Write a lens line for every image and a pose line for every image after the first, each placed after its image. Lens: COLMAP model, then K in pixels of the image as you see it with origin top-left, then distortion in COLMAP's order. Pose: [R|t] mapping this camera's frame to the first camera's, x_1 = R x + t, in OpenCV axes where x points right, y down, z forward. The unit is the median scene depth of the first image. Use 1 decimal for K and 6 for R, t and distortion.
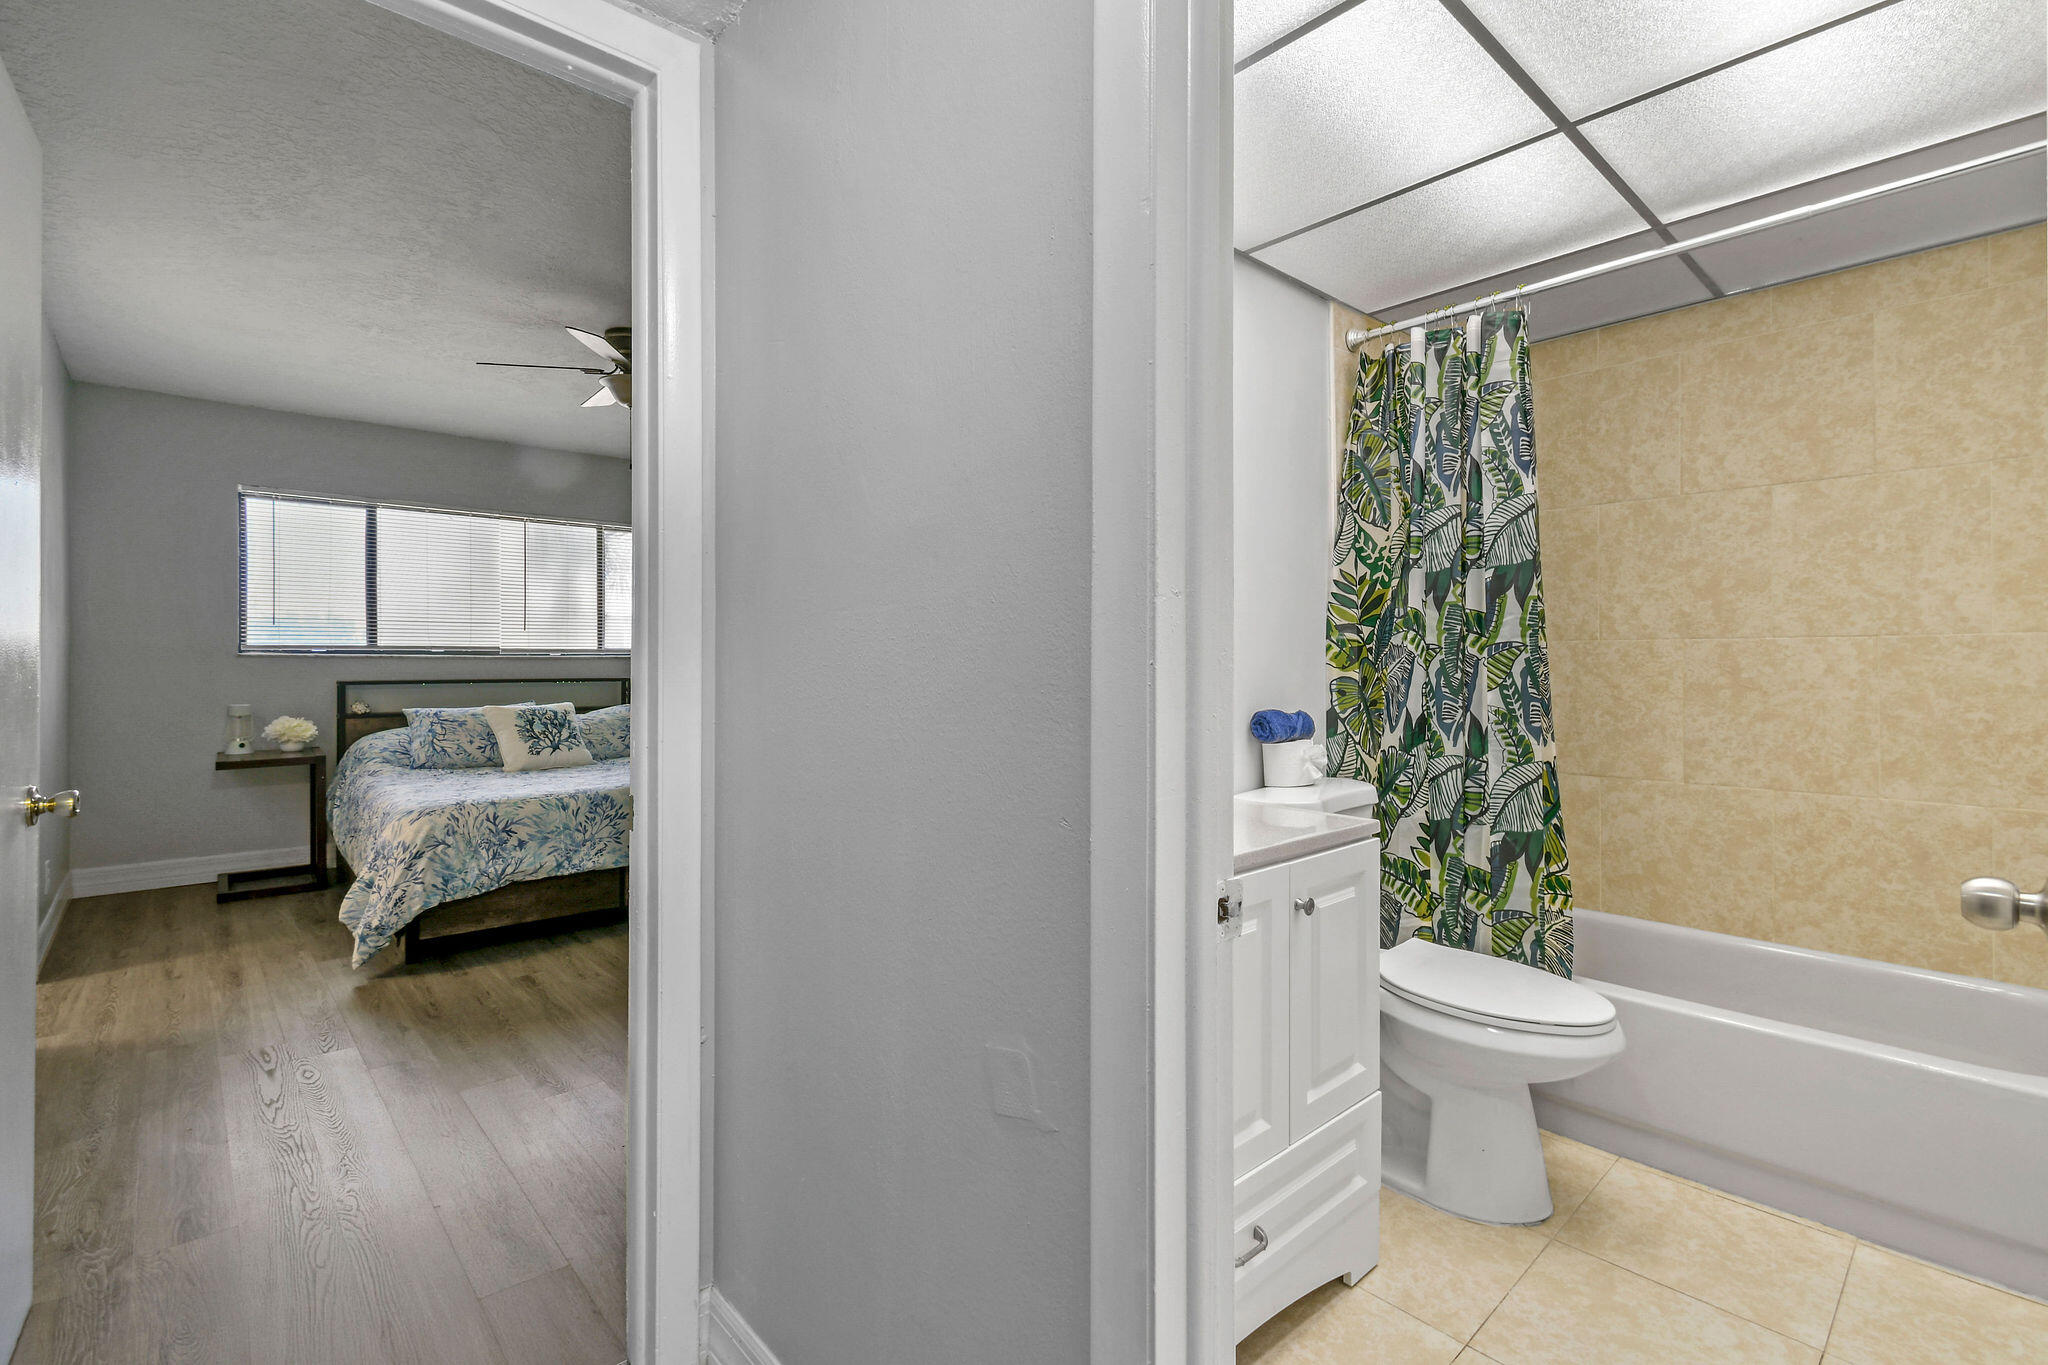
lens RADIAL K [[916.1, 0, 1023.1], [0, 916.1, 650.9], [0, 0, 1]] dist [-0.001496, -0.000317]
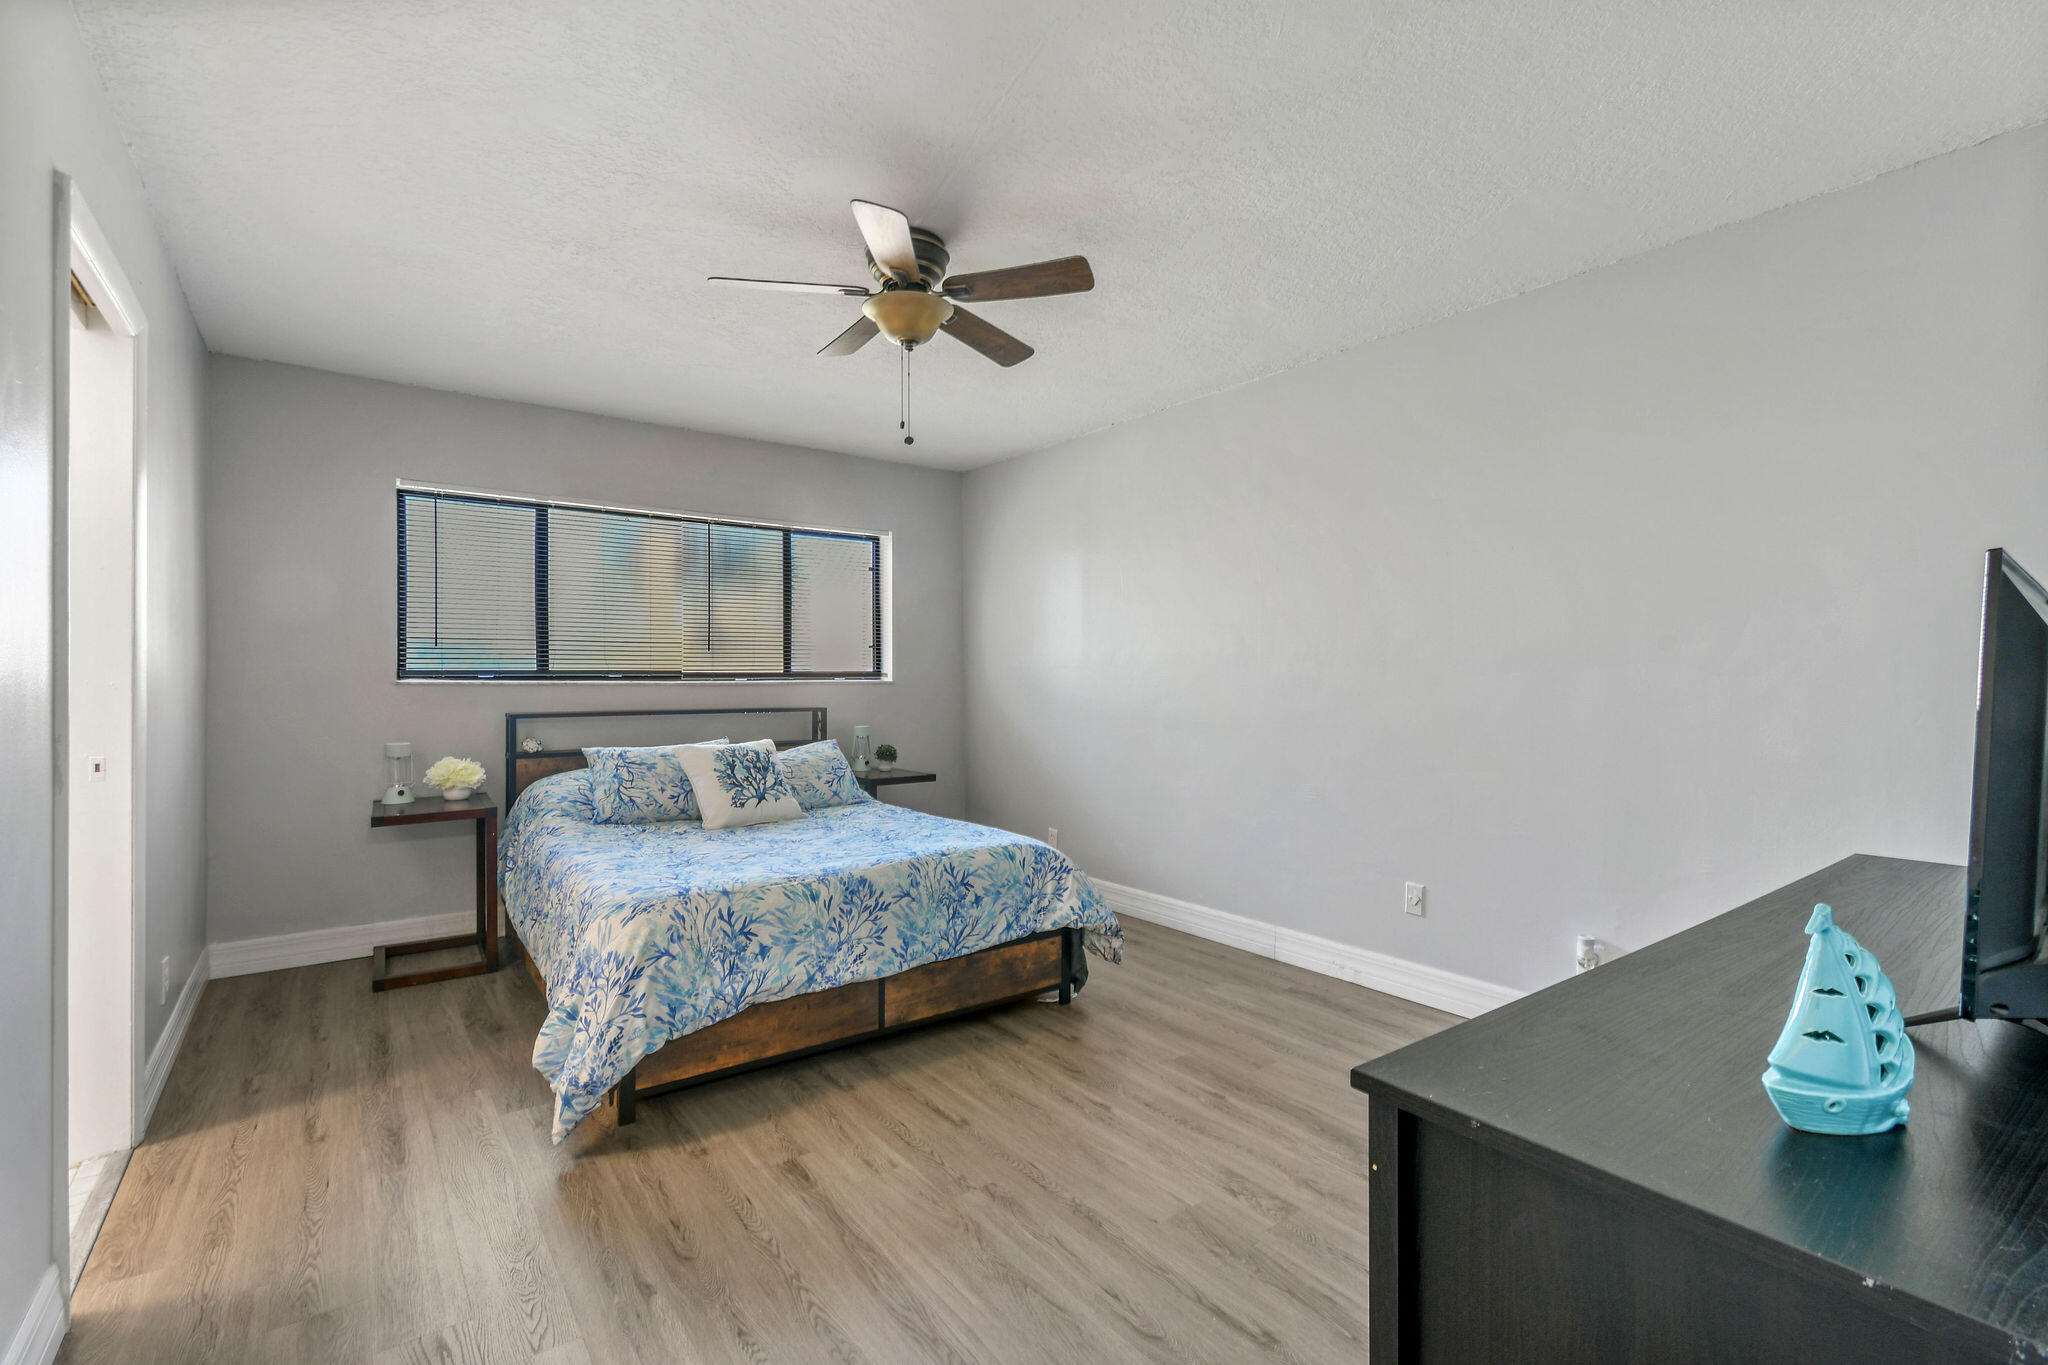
lens RADIAL K [[910.2, 0, 1021.9], [0, 910.2, 672.5], [0, 0, 1]] dist [0.002720, -0.000824]
pose [[0.994627, 0.001602, -0.103516, -0.270695], [-0.001227, 0.999992, 0.003690, -0.010607], [0.103521, -0.003543, 0.994621, 0.308288]]
